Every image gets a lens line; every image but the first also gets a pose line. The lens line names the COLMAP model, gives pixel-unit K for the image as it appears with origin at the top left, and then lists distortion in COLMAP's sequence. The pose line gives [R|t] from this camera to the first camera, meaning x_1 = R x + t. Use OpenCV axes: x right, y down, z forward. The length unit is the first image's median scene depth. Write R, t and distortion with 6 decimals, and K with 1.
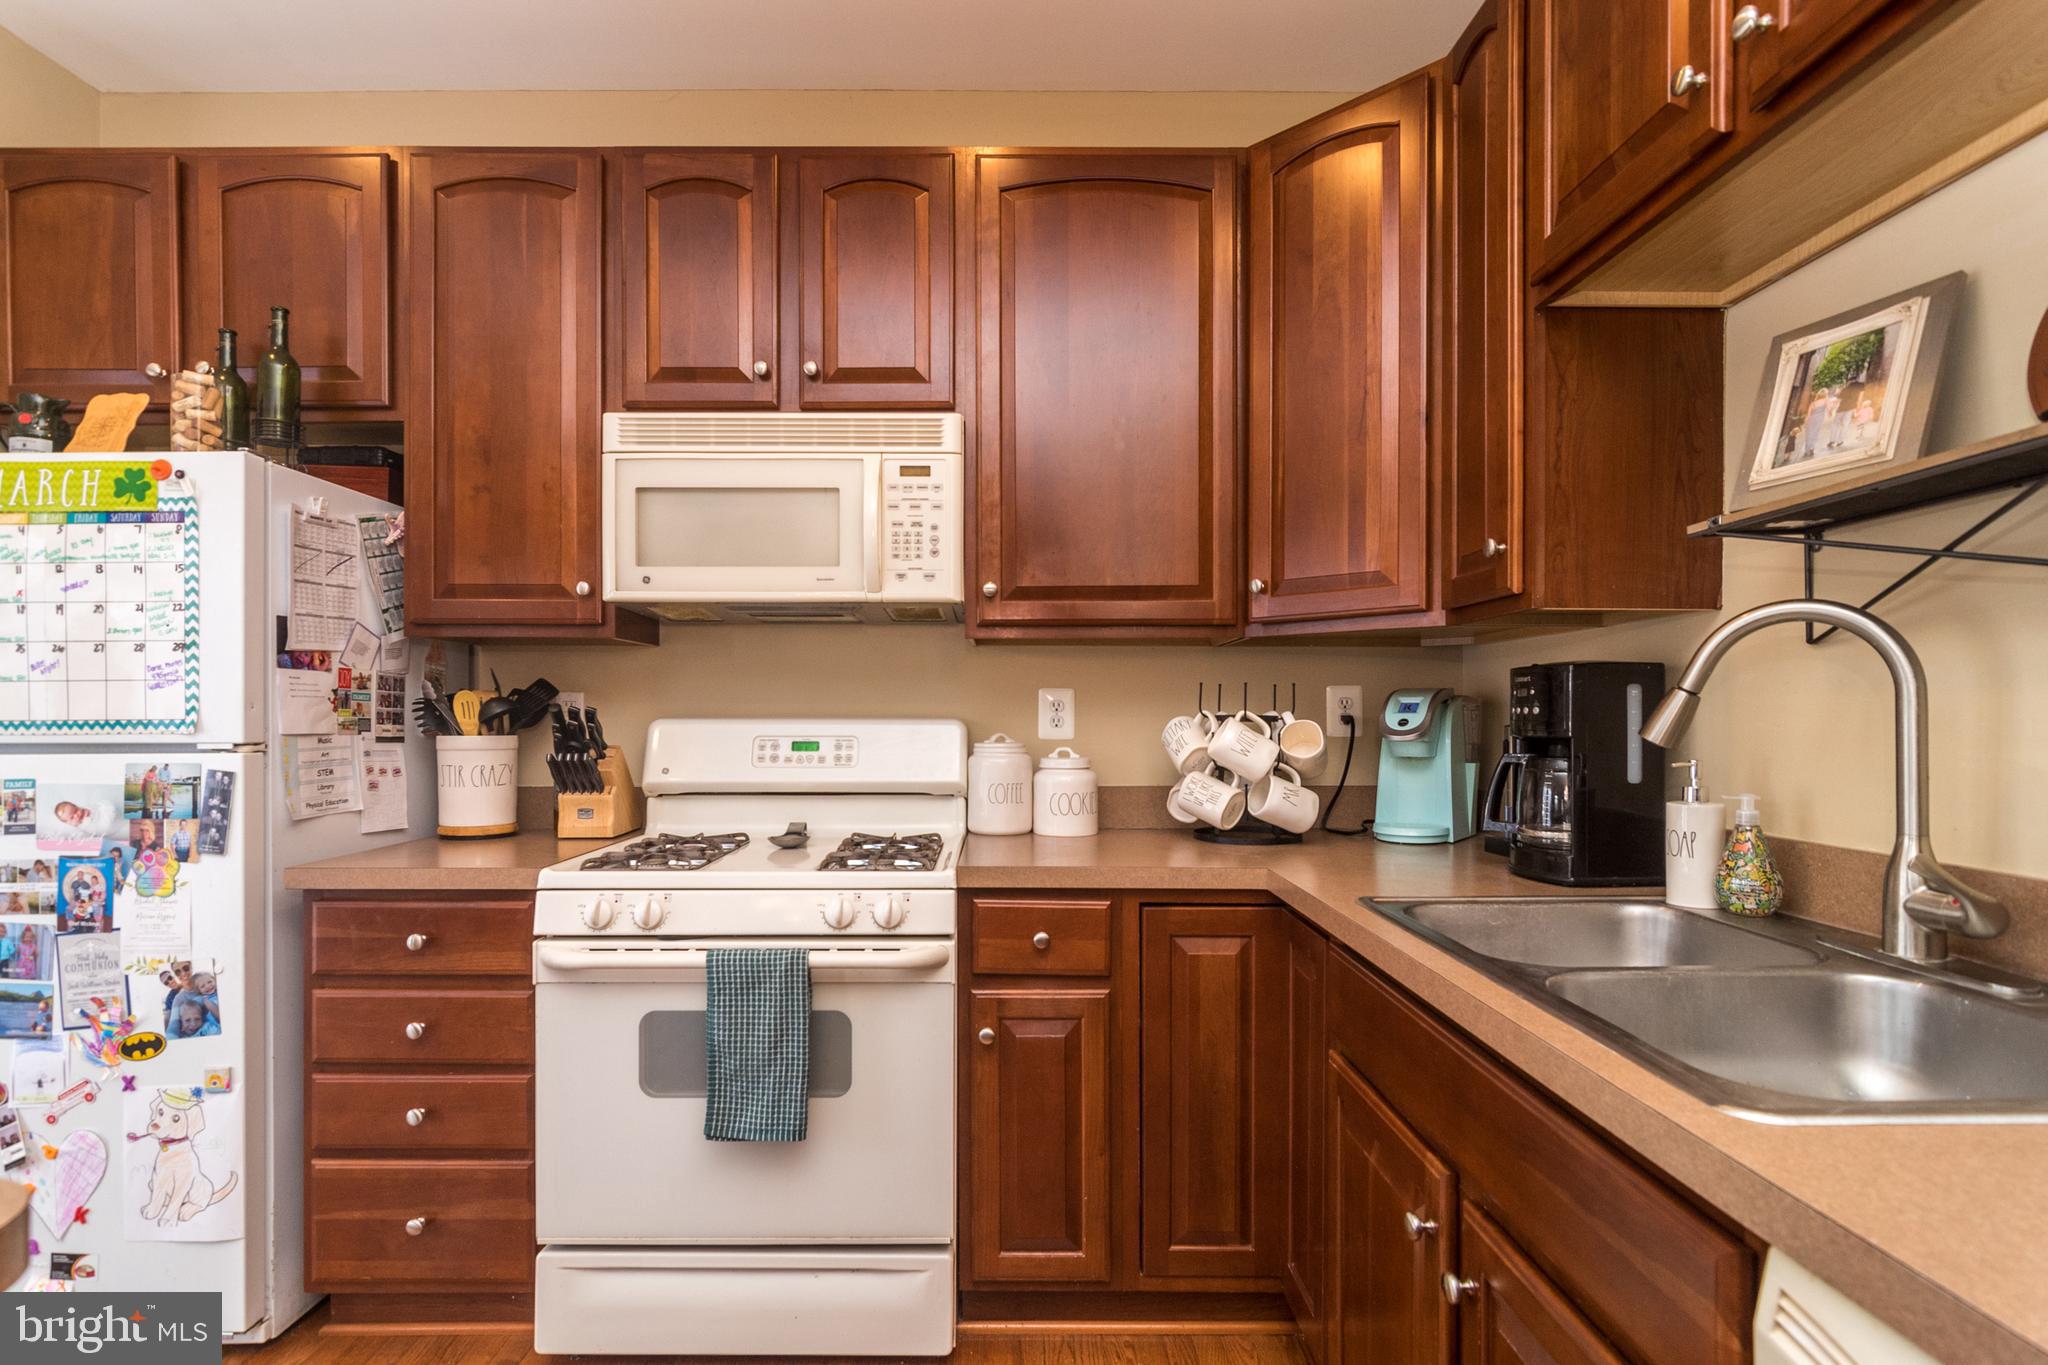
lens RADIAL K [[973.3, 0, 1005.1], [0, 973.3, 717.4], [0, 0, 1]] dist [-0.000296, 0.000649]
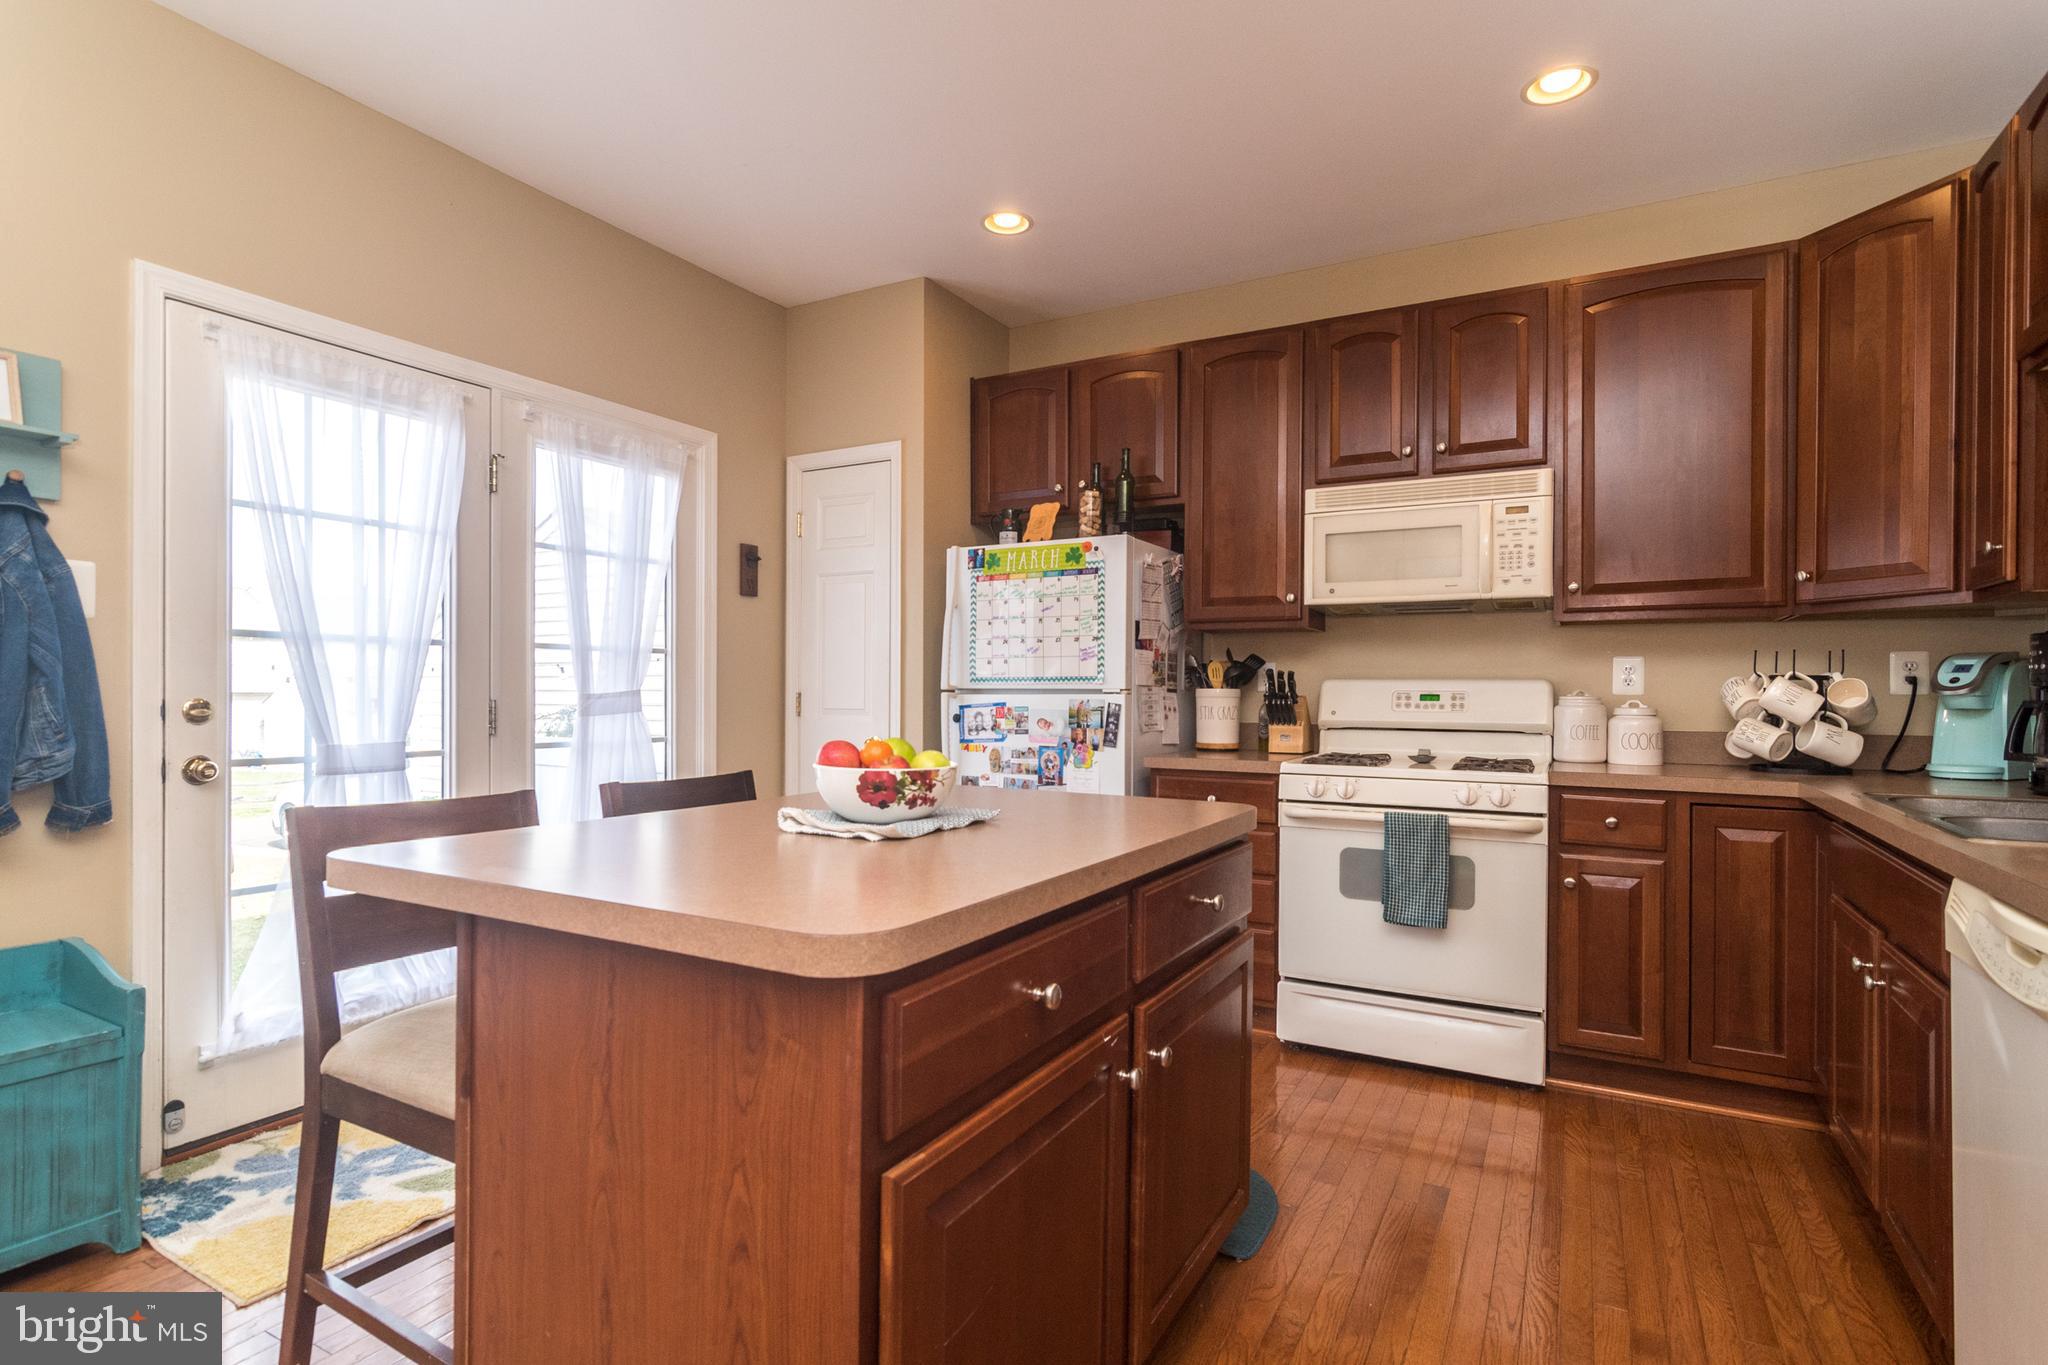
lens RADIAL K [[975.2, 0, 1055.5], [0, 975.2, 693.1], [0, 0, 1]] dist [-0.000595, 0.000002]
pose [[0.880367, 0.006693, -0.474247, -0.005528], [-0.008645, 0.999961, -0.001937, 0.036875], [0.474215, 0.005805, 0.880390, -0.681598]]
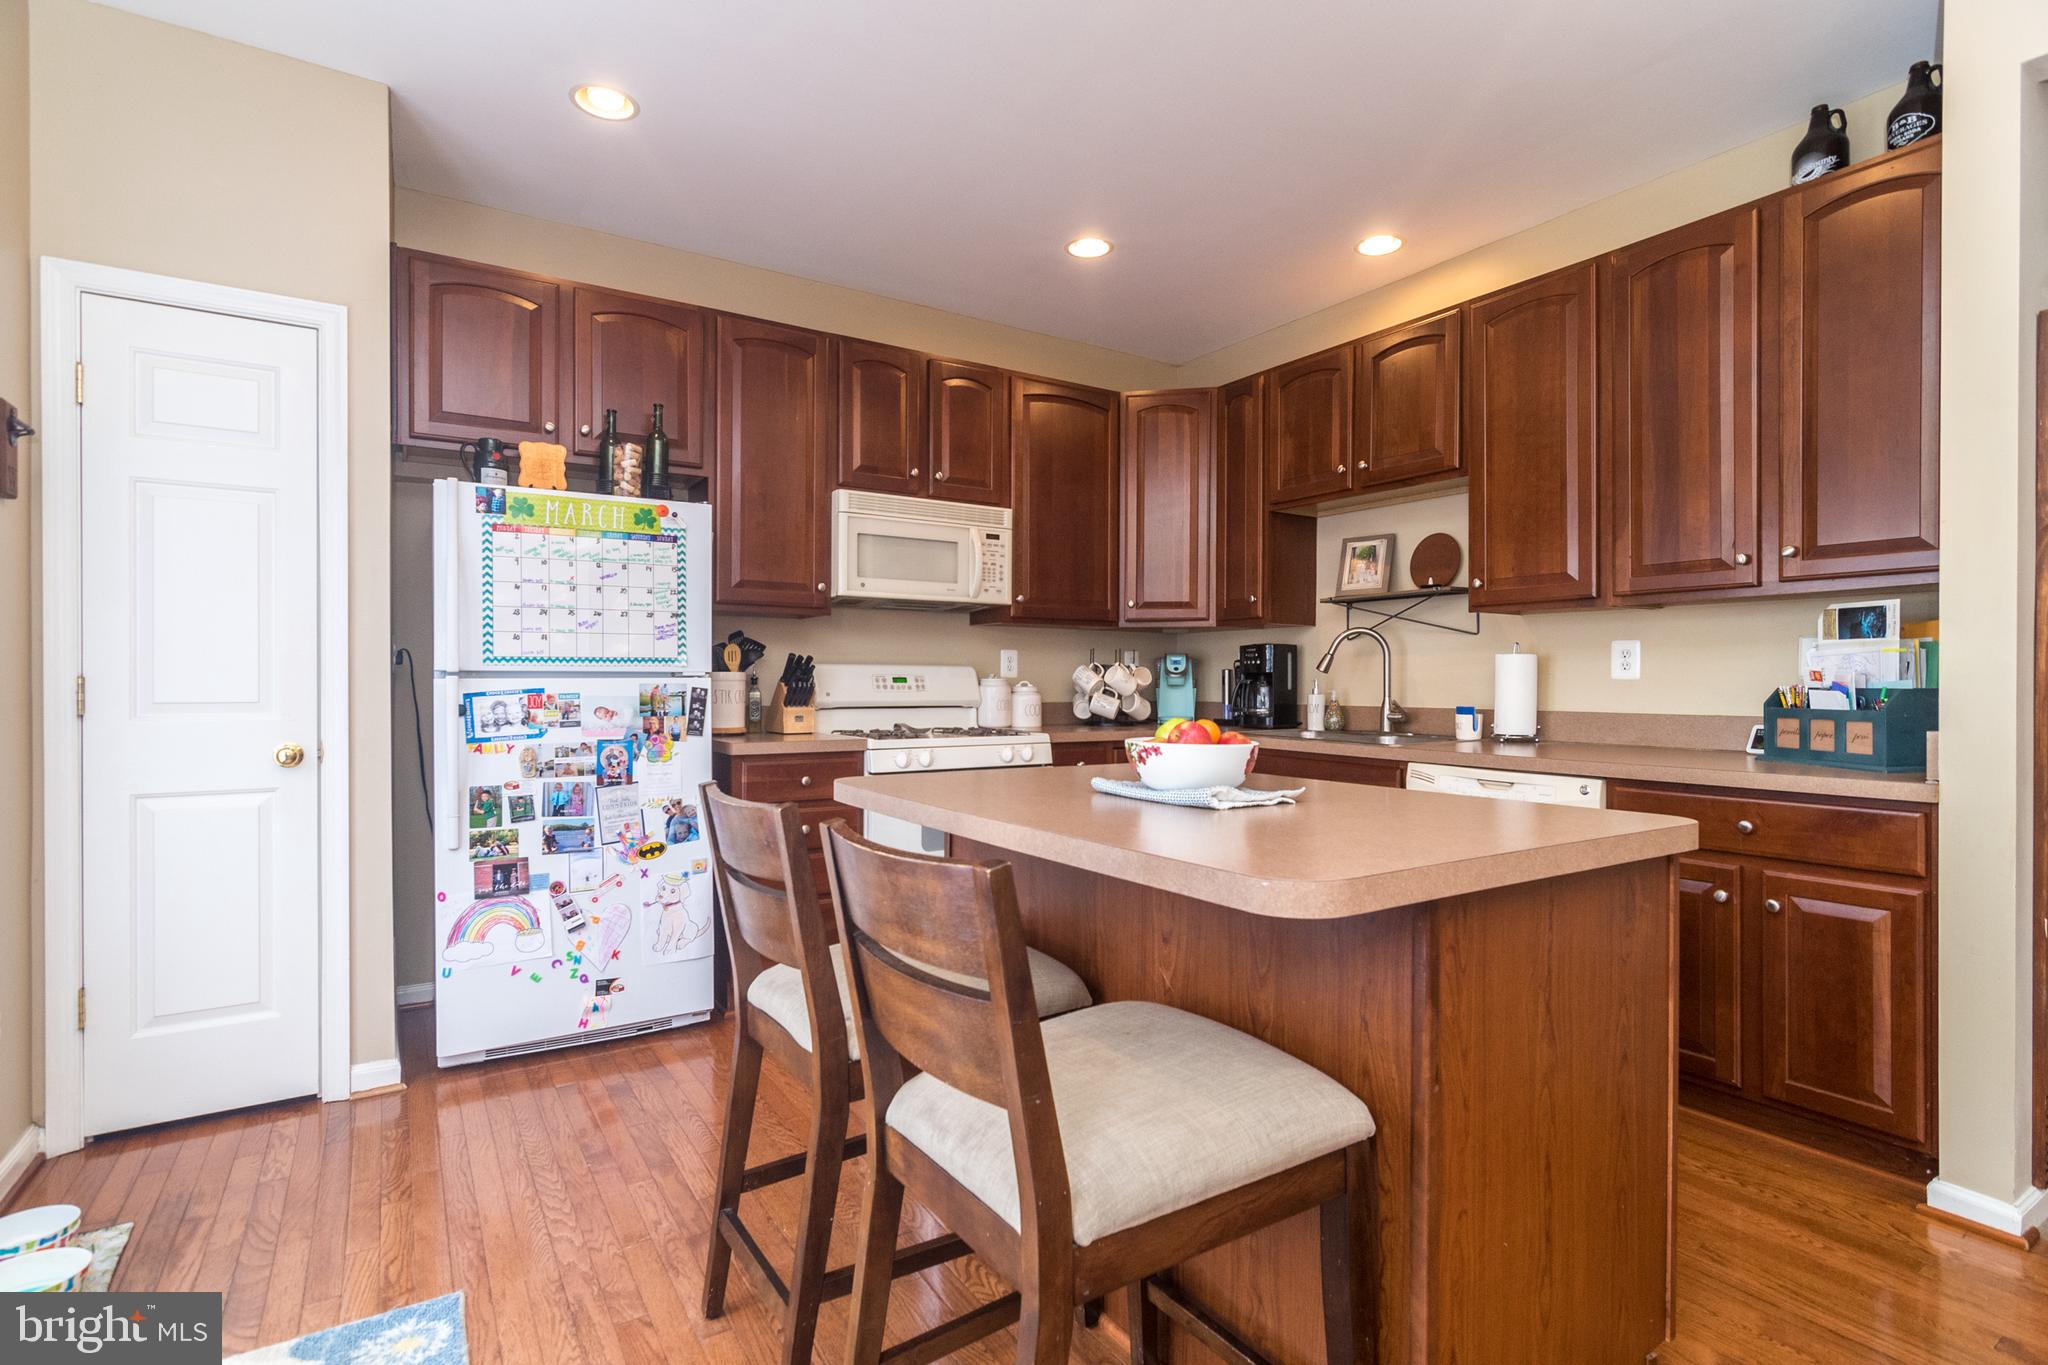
lens RADIAL K [[965.3, 0, 979.3], [0, 965.3, 683.7], [0, 0, 1]] dist [-0.004158, 0.002046]
pose [[0.858282, 0.001985, 0.513174, -1.180542], [-0.001983, 0.999998, -0.000551, 0.044422], [-0.513174, -0.000545, 0.858284, -0.685704]]
